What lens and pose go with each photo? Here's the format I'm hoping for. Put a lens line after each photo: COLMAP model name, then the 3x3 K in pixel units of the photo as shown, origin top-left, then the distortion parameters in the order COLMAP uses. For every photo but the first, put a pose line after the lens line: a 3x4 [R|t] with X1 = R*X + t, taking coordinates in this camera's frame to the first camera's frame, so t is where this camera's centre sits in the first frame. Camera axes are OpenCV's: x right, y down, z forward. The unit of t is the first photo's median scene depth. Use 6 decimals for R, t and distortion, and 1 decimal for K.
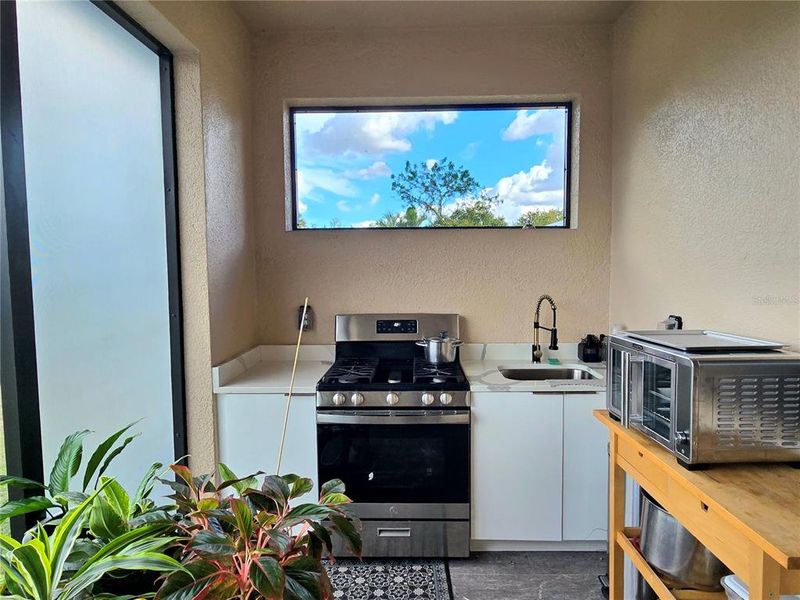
lens RADIAL K [[497.9, 0, 402.4], [0, 497.9, 299.7], [0, 0, 1]] dist [-0.007034, -0.000622]
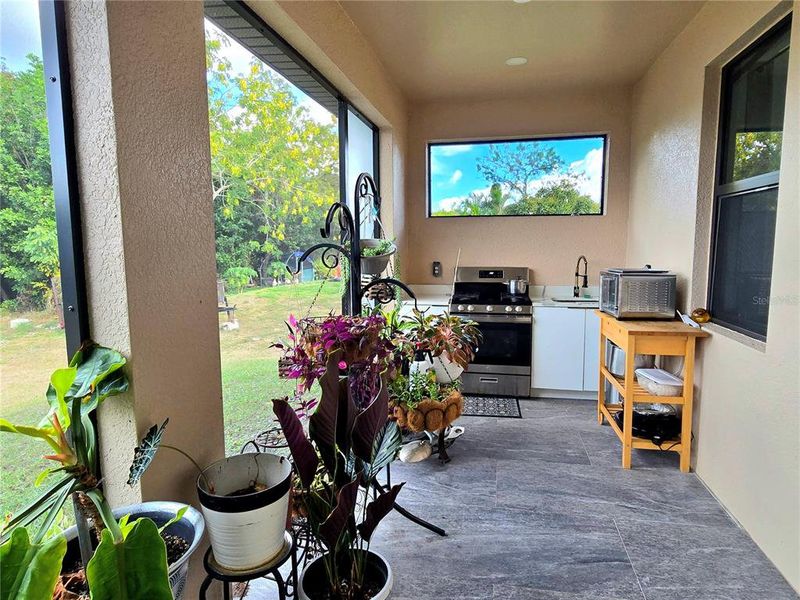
lens RADIAL K [[497.9, 0, 394.2], [0, 497.9, 301.1], [0, 0, 1]] dist [-0.007034, -0.000622]
pose [[0.984075, 0.020650, -0.176553, -0.037158], [-0.012470, 0.998802, 0.047316, 0.072815], [0.177318, -0.044360, 0.983153, -0.778123]]
